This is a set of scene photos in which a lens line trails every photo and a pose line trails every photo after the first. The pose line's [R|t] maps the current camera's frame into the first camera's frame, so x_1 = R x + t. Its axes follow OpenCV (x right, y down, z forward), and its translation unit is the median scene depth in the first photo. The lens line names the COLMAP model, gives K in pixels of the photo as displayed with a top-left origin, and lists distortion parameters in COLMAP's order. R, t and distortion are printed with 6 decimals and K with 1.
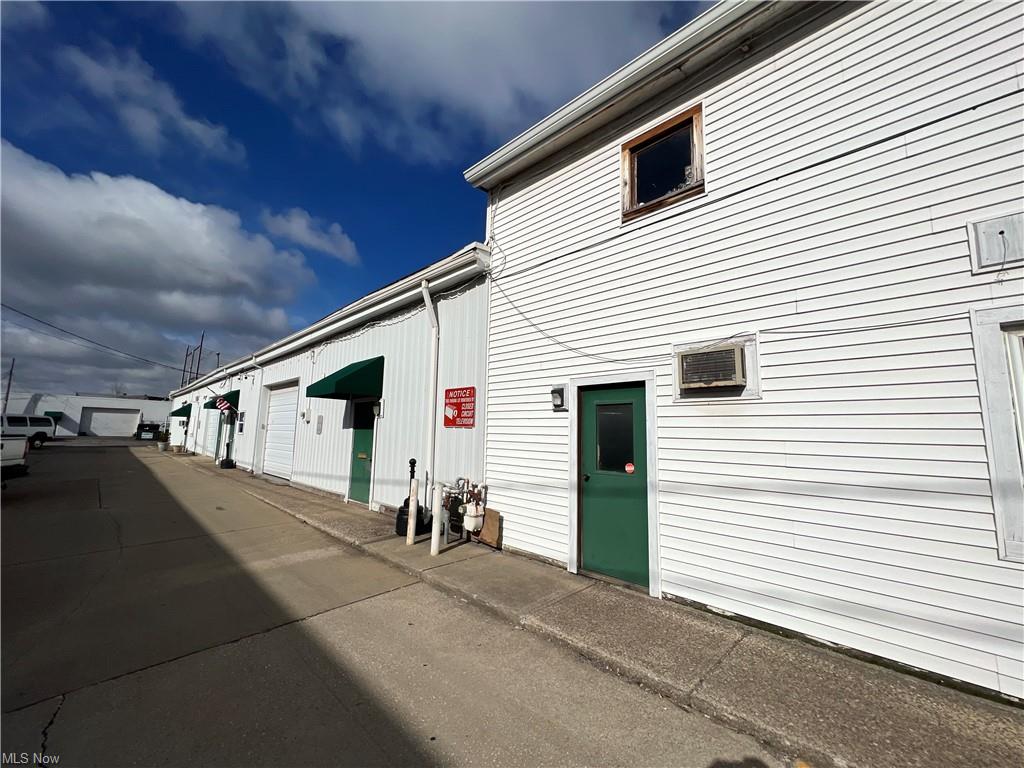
lens RADIAL K [[402.1, 0, 515.5], [0, 402.1, 388.8], [0, 0, 1]] dist [-0.009616, -0.000077]
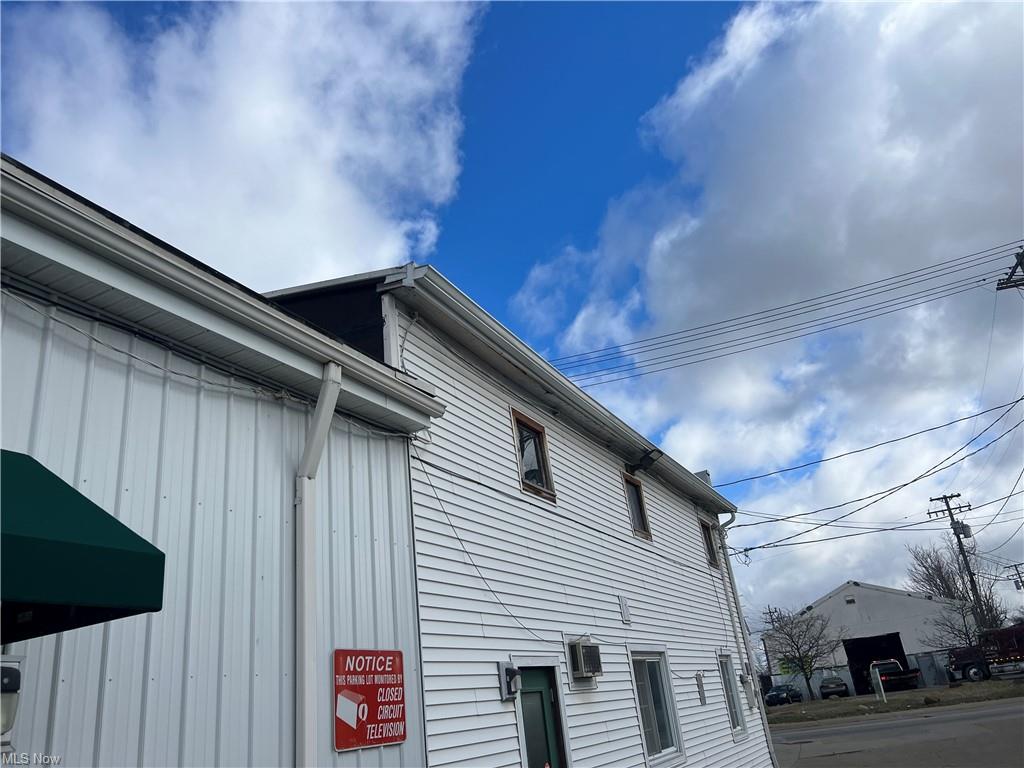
lens RADIAL K [[773.7, 0, 512.0], [0, 773.7, 384.0], [0, 0, 1]] dist [0.032315, -0.049041]
pose [[-0.291417, 0.375538, 0.879800, -0.999531], [-0.015898, 0.917691, -0.396978, 0.063447], [-0.956464, -0.129673, -0.261460, 1.062106]]
